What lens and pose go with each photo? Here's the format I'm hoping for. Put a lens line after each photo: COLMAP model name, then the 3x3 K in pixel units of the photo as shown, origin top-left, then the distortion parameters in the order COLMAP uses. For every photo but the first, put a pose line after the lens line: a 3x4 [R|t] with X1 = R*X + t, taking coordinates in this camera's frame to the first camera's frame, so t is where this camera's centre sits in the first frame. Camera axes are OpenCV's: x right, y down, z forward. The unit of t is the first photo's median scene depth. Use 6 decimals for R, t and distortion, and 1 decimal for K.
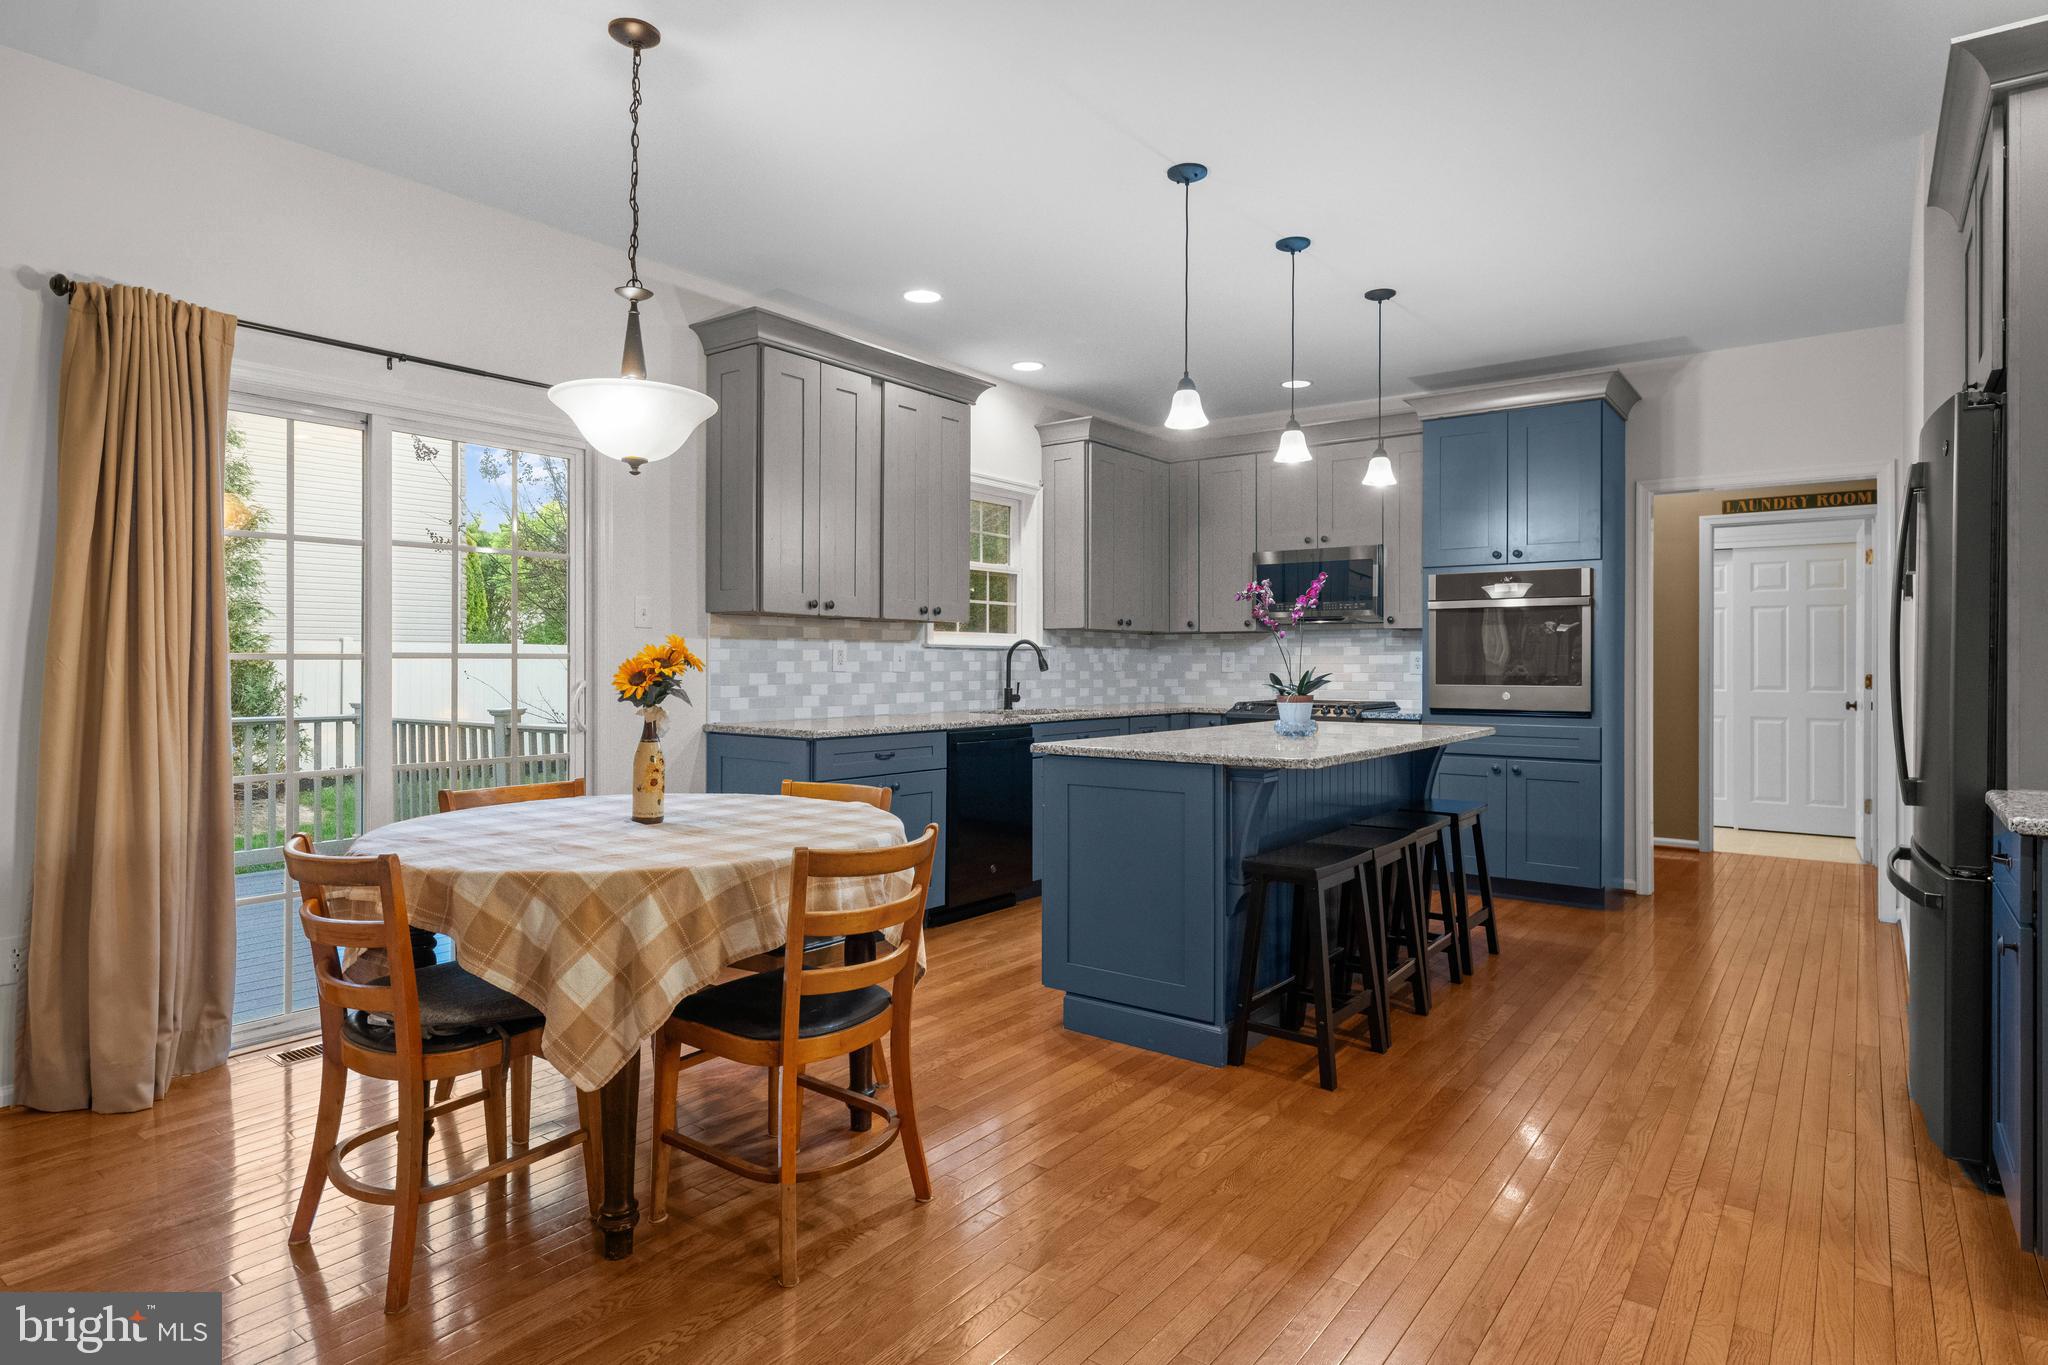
lens RADIAL K [[1096.3, 0, 1037.6], [0, 1096.3, 663.8], [0, 0, 1]] dist [-0.017754, -0.001620]
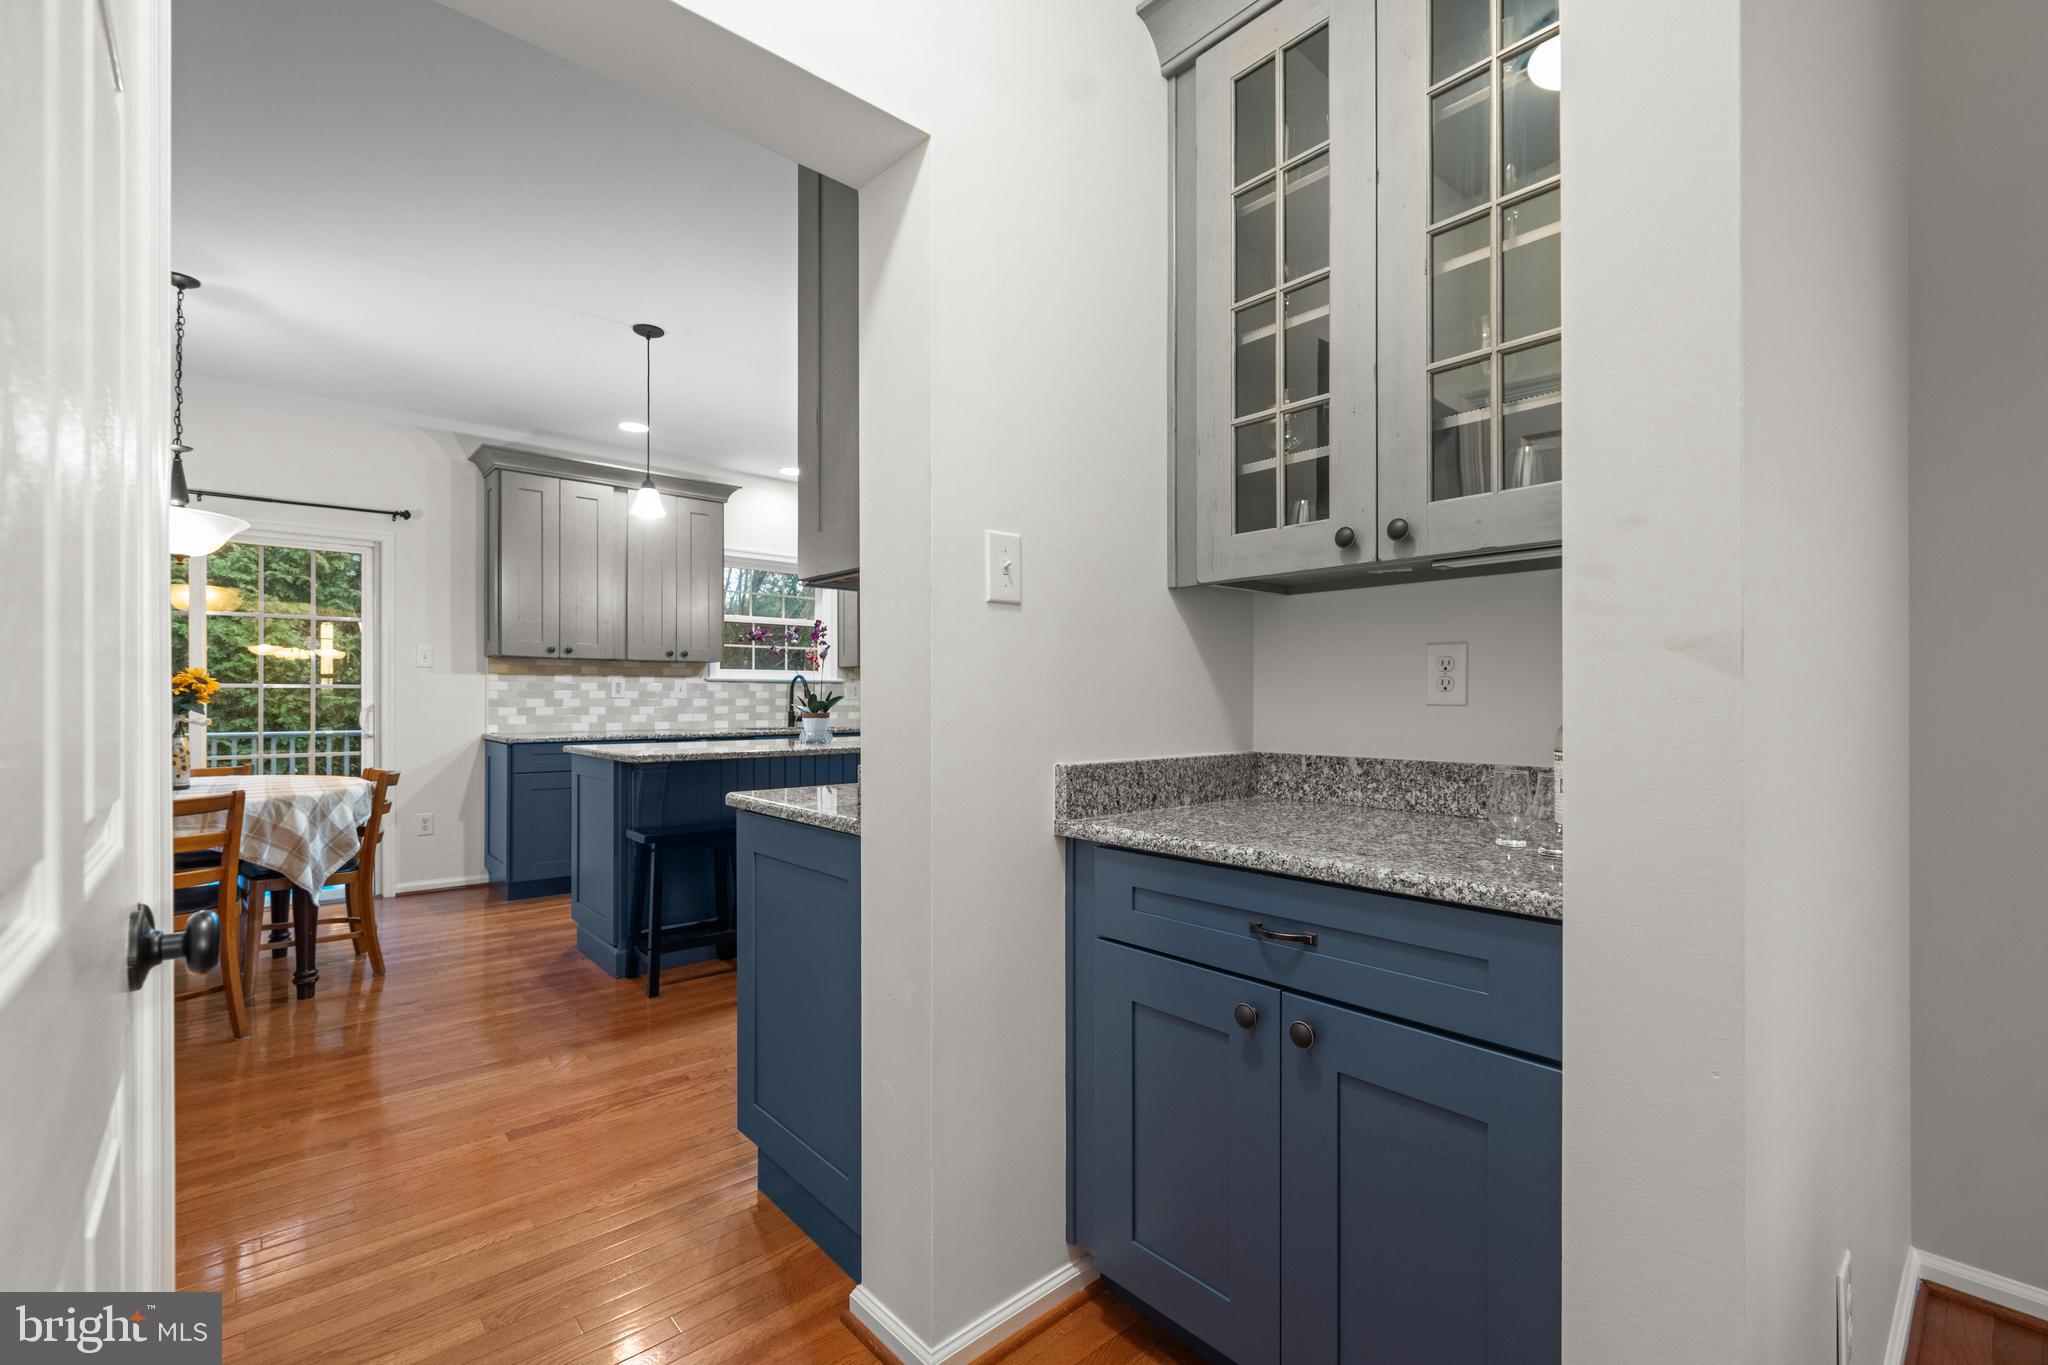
lens RADIAL K [[864.7, 0, 1037.8], [0, 864.7, 699.1], [0, 0, 1]] dist [-0.003469, -0.000288]
pose [[0.981319, -0.004119, -0.192345, 0.607553], [0.003866, 0.999991, -0.001692, 0.013418], [0.192350, 0.000917, 0.981326, 0.020885]]
